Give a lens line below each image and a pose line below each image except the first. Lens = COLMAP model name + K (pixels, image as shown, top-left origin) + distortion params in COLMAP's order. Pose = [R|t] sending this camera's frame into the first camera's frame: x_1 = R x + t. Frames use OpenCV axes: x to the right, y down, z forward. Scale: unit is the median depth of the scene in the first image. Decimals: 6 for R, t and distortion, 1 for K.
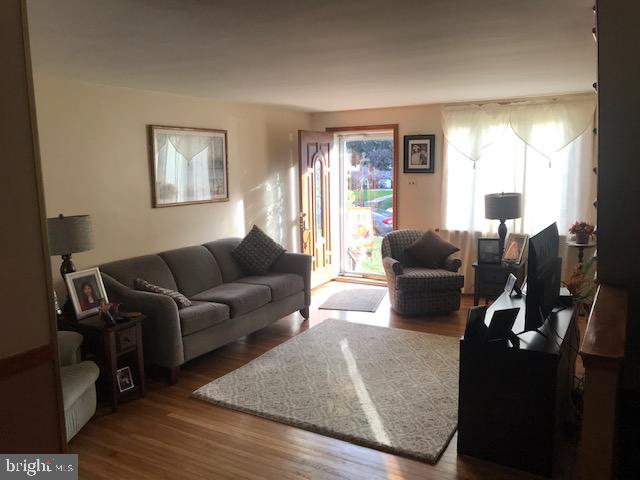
lens RADIAL K [[532.2, 0, 322.1], [0, 532.2, 239.9], [0, 0, 1]] dist [0.033285, -0.010208]
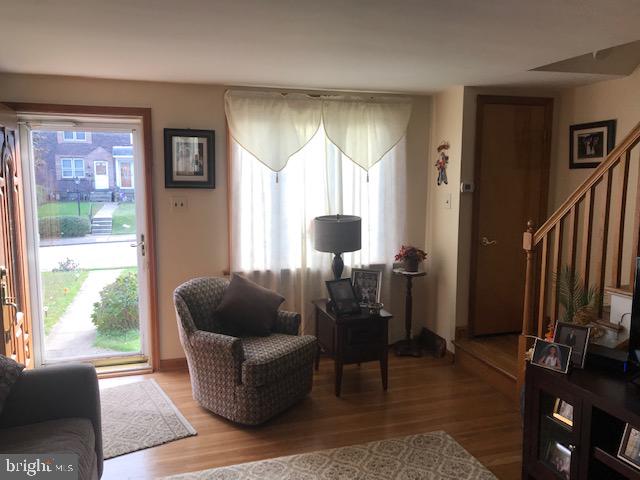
lens RADIAL K [[532.2, 0, 316.9], [0, 532.2, 241.5], [0, 0, 1]] dist [0.033285, -0.010208]
pose [[0.679614, -0.082240, 0.728945, -0.207036], [0.086031, 0.995774, 0.032135, -0.074164], [-0.728508, 0.040873, 0.683817, 0.484074]]
